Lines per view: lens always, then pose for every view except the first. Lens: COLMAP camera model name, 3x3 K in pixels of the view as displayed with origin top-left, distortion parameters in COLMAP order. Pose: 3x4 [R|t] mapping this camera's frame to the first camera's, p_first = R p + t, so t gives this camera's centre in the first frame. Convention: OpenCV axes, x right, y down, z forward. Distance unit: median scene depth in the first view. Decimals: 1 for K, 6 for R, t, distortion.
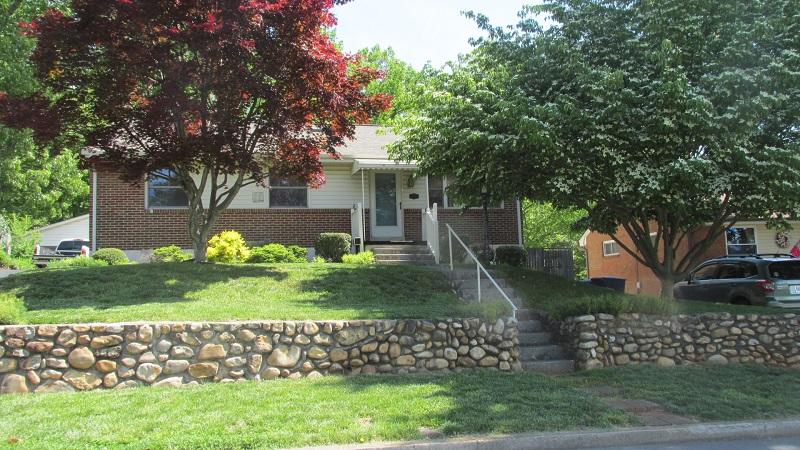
lens RADIAL K [[667.7, 0, 400.7], [0, 667.7, 223.2], [0, 0, 1]] dist [-0.029618, 0.014835]
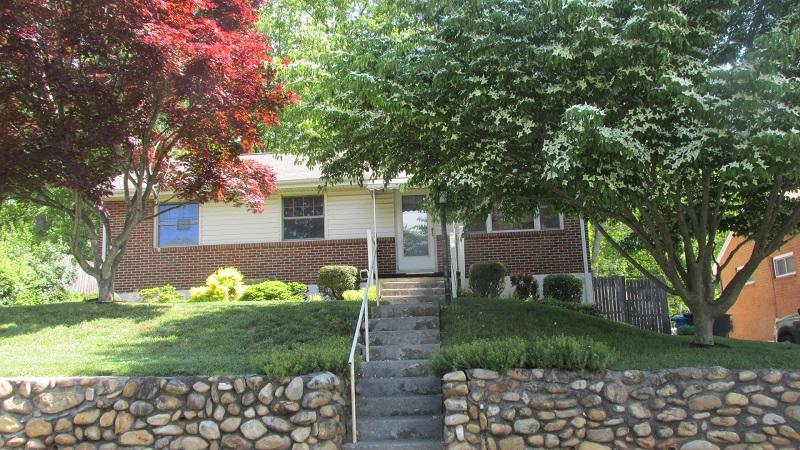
lens RADIAL K [[667.7, 0, 398.5], [0, 667.7, 228.5], [0, 0, 1]] dist [-0.029618, 0.014835]
pose [[0.960553, -0.051606, -0.273269, 0.405609], [0.036987, 0.997609, -0.058383, 0.037549], [0.275628, 0.045972, 0.960164, 0.369310]]
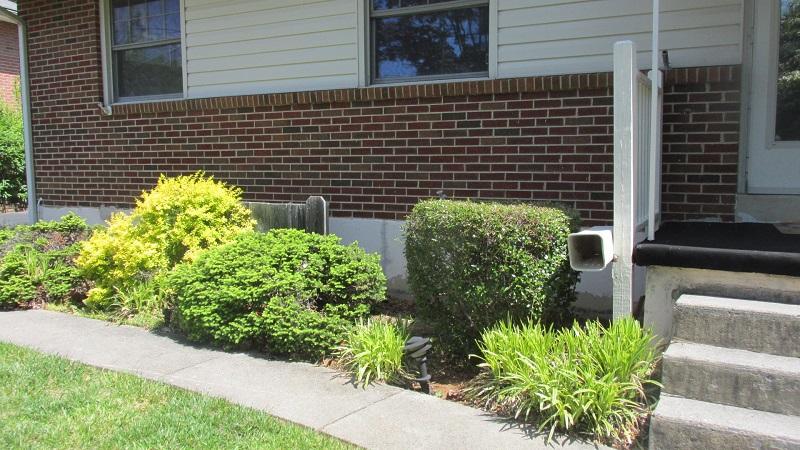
lens RADIAL K [[667.7, 0, 402.0], [0, 667.7, 225.5], [0, 0, 1]] dist [-0.029618, 0.014835]
pose [[0.754759, 0.094987, -0.649089, 0.033629], [0.053479, 0.977259, 0.205196, -0.043453], [0.653819, -0.189586, 0.732515, 1.583866]]
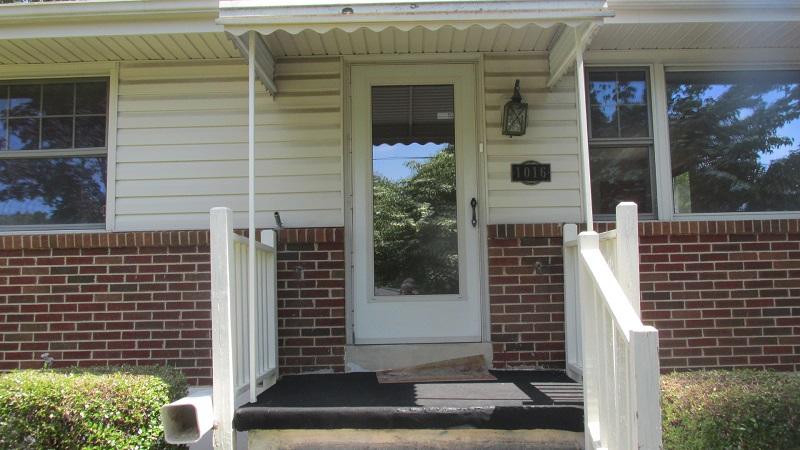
lens RADIAL K [[667.7, 0, 400.7], [0, 667.7, 228.6], [0, 0, 1]] dist [-0.029618, 0.014835]
pose [[0.968730, -0.008437, -0.247973, 0.072817], [0.015914, 0.999477, 0.028162, -0.058583], [0.247605, -0.031227, 0.968358, 1.611504]]
